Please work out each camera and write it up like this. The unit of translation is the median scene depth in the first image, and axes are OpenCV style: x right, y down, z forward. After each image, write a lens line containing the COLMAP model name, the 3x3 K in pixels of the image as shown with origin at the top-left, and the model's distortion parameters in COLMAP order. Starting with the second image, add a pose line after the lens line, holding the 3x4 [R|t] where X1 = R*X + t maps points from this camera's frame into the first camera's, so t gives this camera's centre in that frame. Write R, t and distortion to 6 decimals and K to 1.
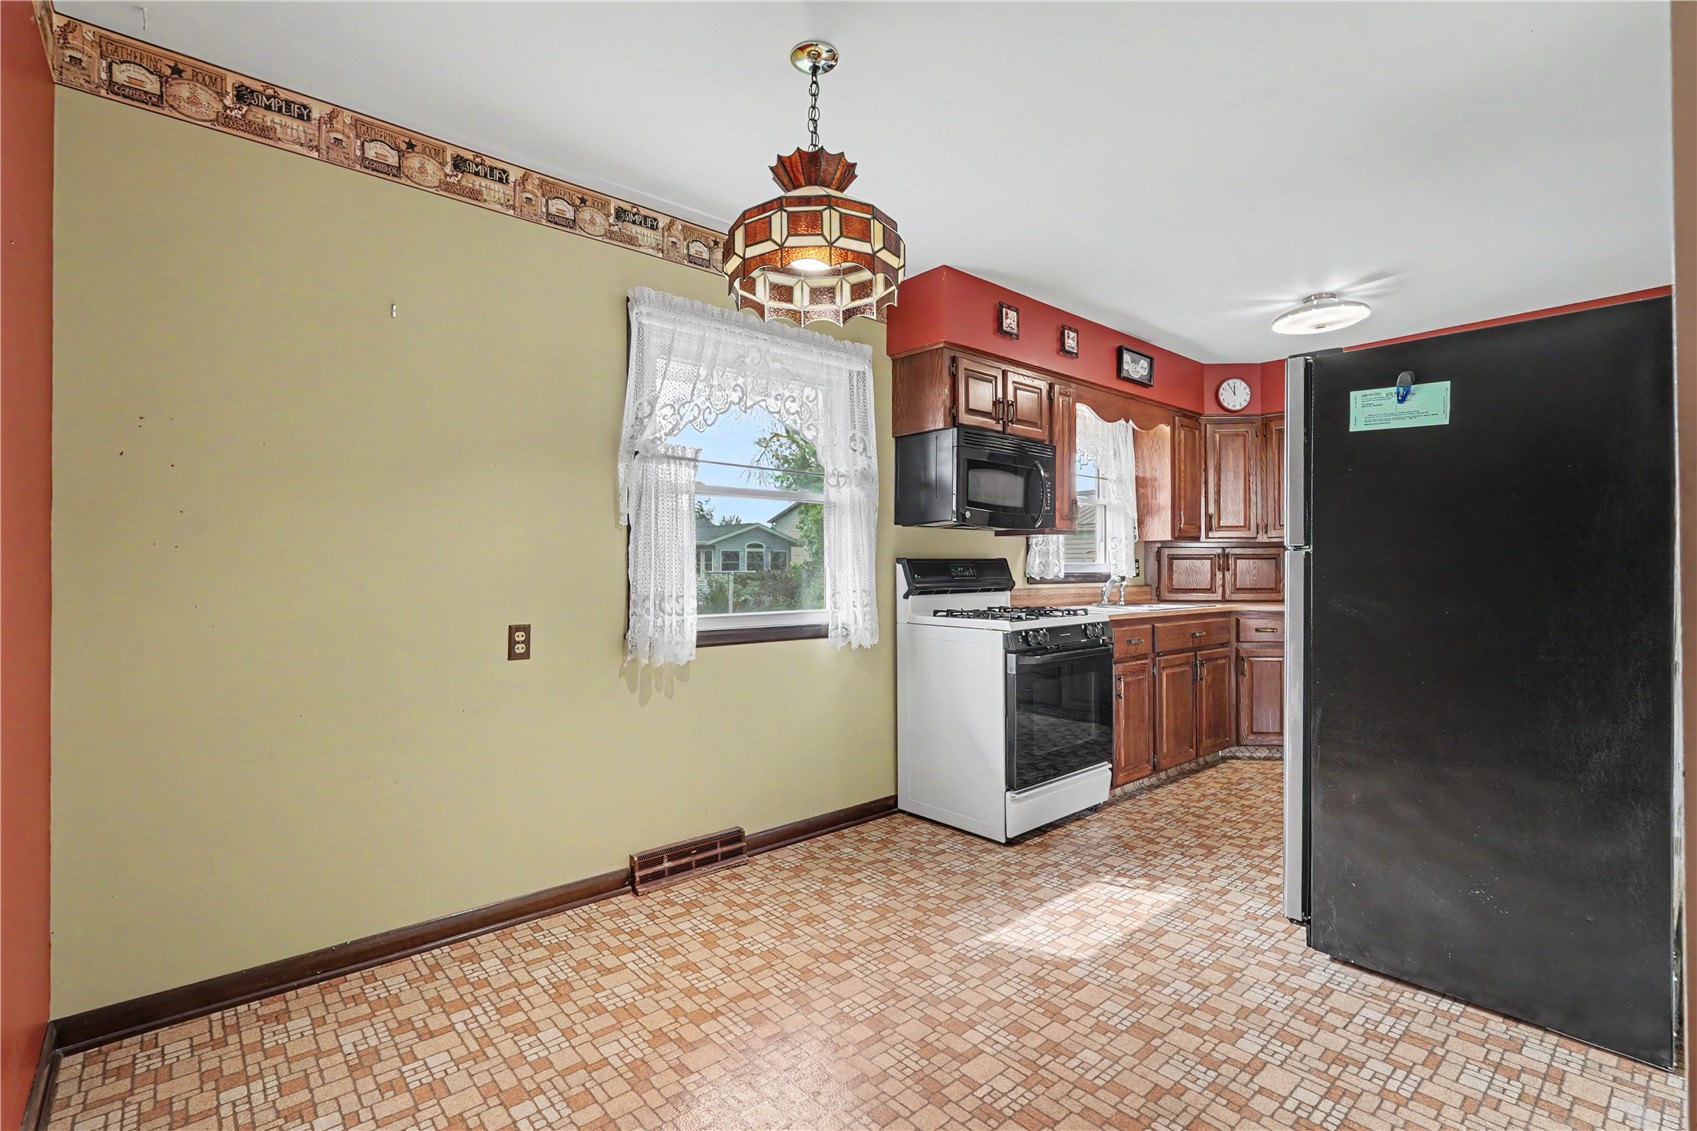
lens RADIAL K [[772.1, 0, 845.7], [0, 772.1, 564.2], [0, 0, 1]] dist [-0.001350, 0.000166]
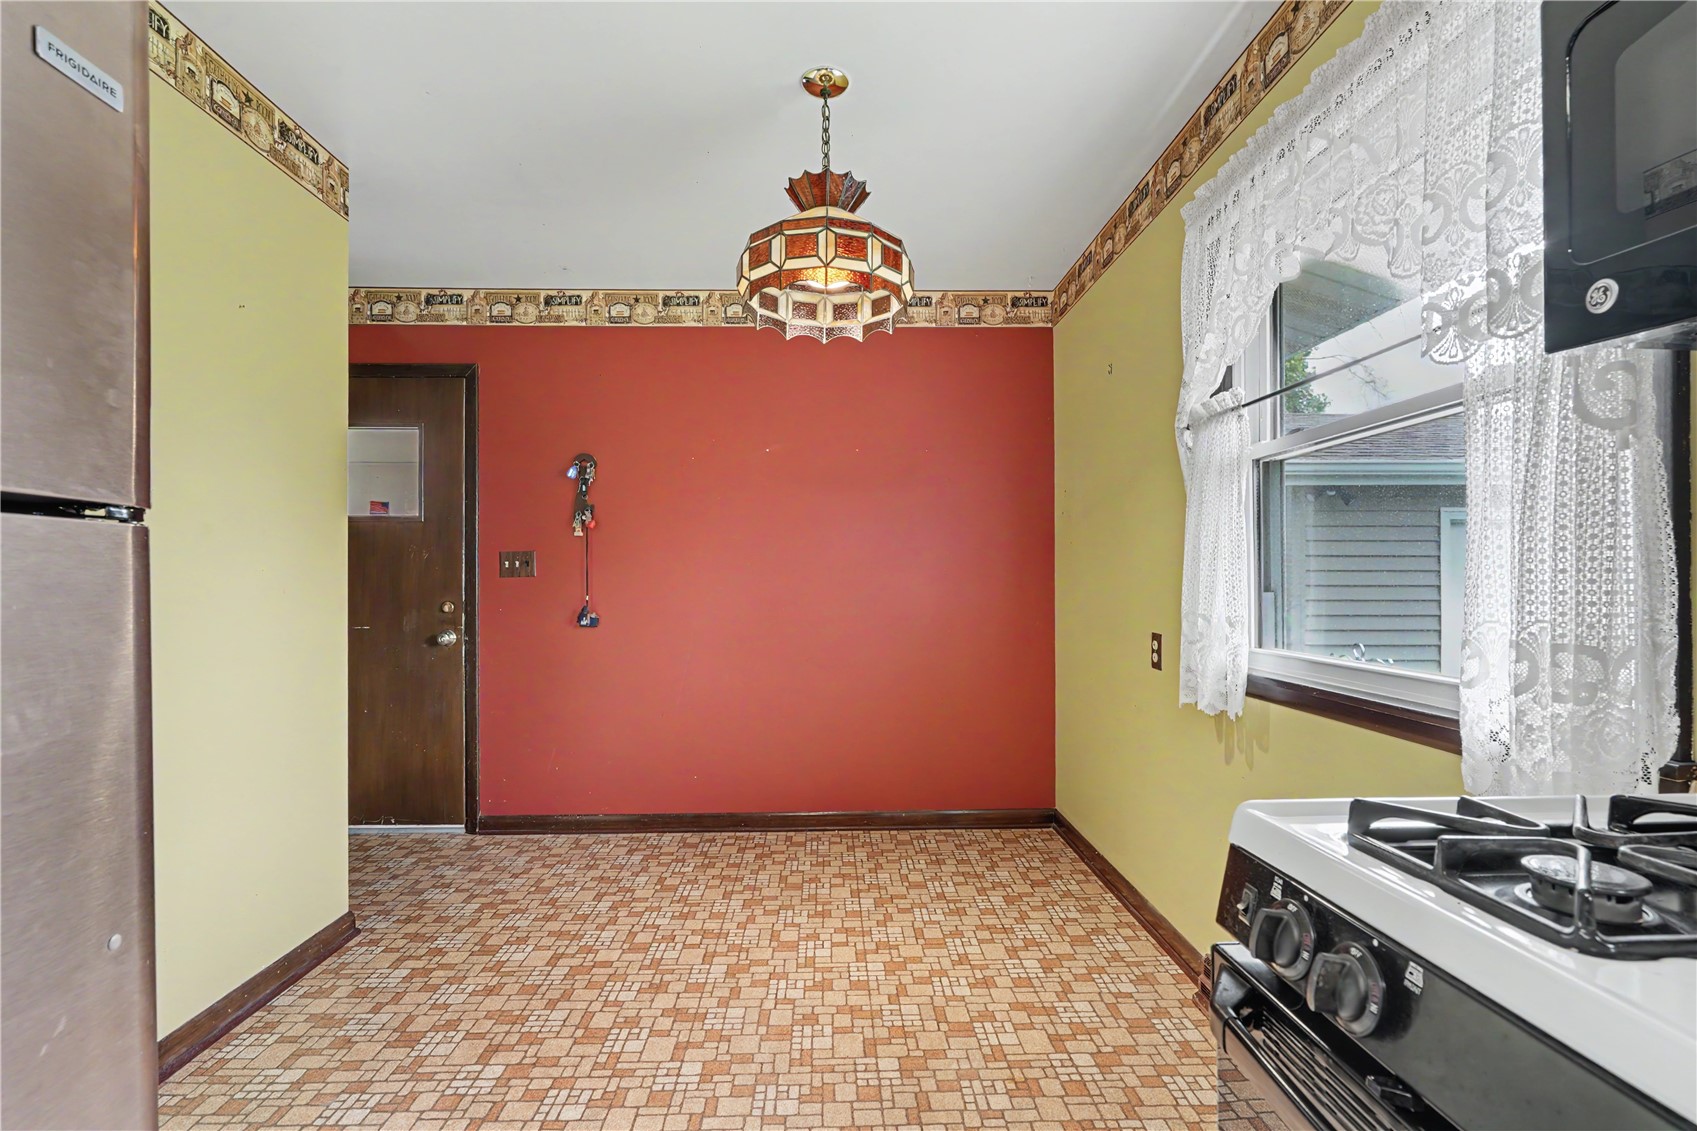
lens RADIAL K [[772.1, 0, 842.1], [0, 772.1, 575.0], [0, 0, 1]] dist [-0.001350, 0.000166]
pose [[-0.632589, -0.001988, -0.774485, 0.559271], [0.006113, 0.999953, -0.007560, 0.009414], [0.774463, -0.009516, -0.632547, 1.245092]]
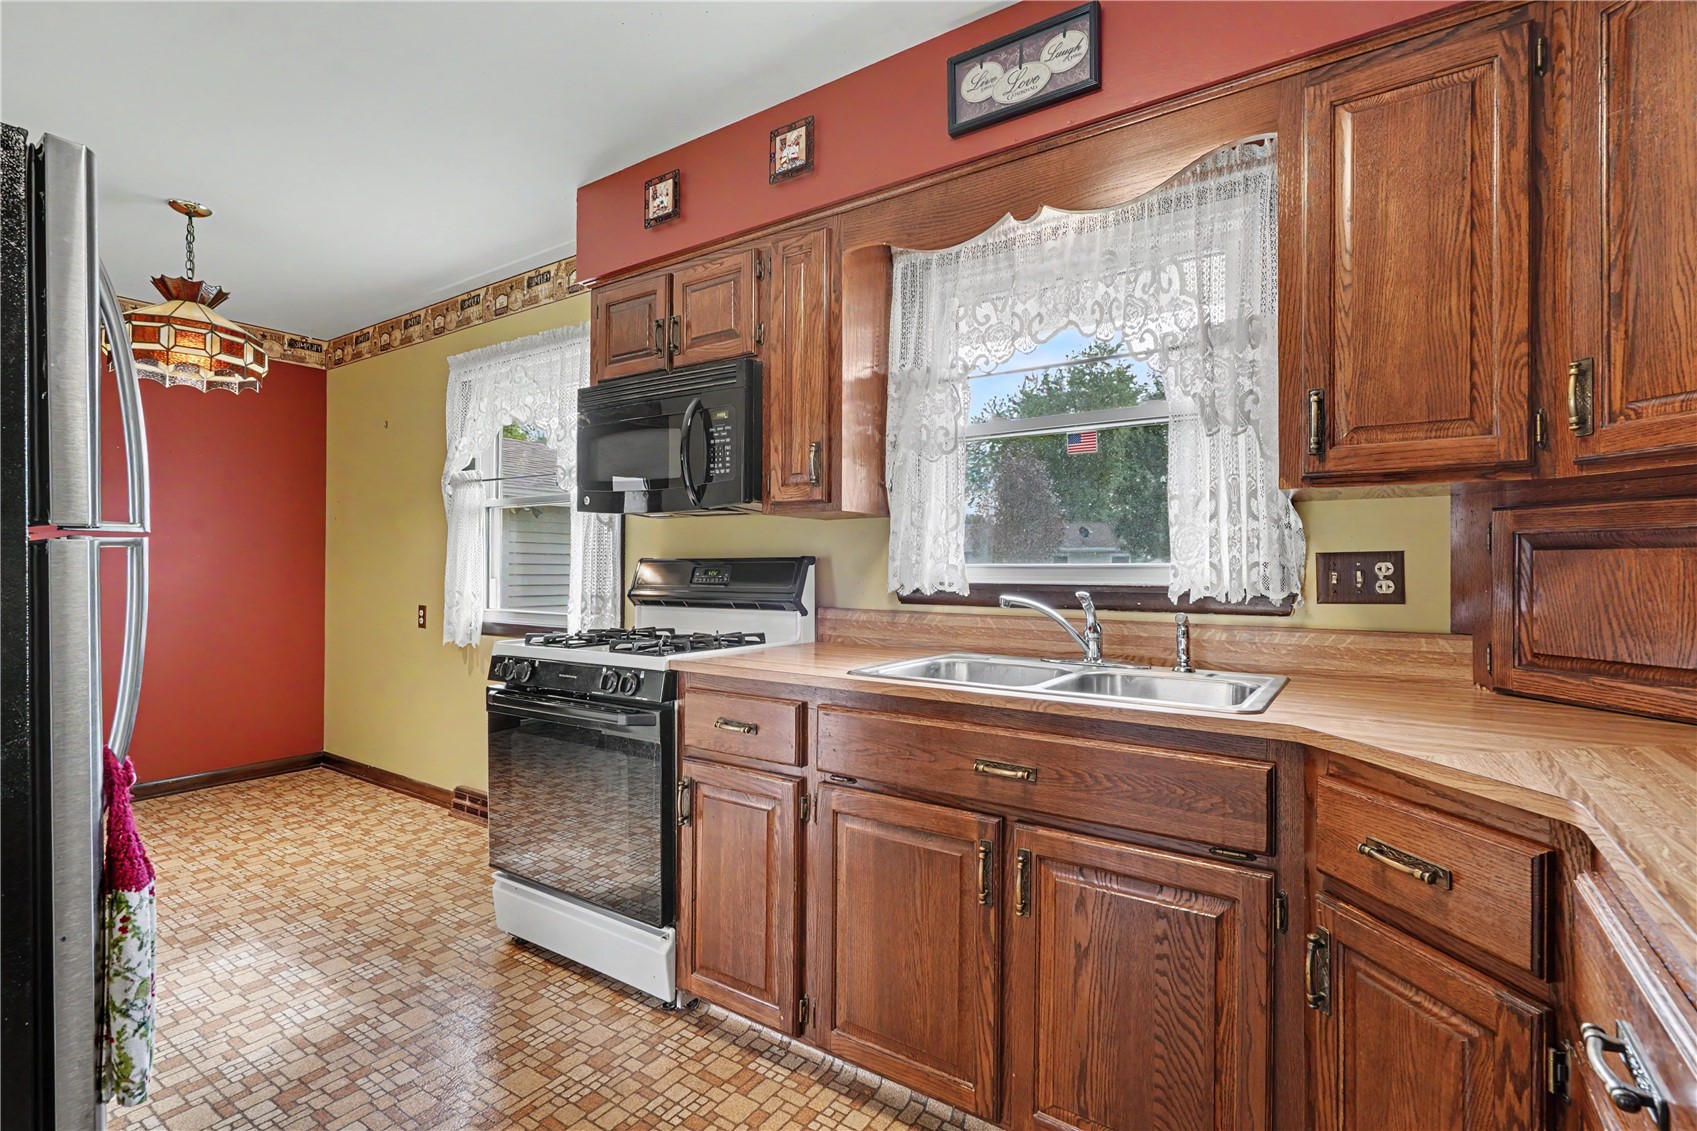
lens RADIAL K [[772.1, 0, 840.8], [0, 772.1, 568.3], [0, 0, 1]] dist [-0.001350, 0.000166]
pose [[0.261703, 0.000895, -0.965148, 1.218541], [-0.002606, 0.999997, 0.000220, 0.002049], [0.965145, 0.002458, 0.261704, 1.331744]]
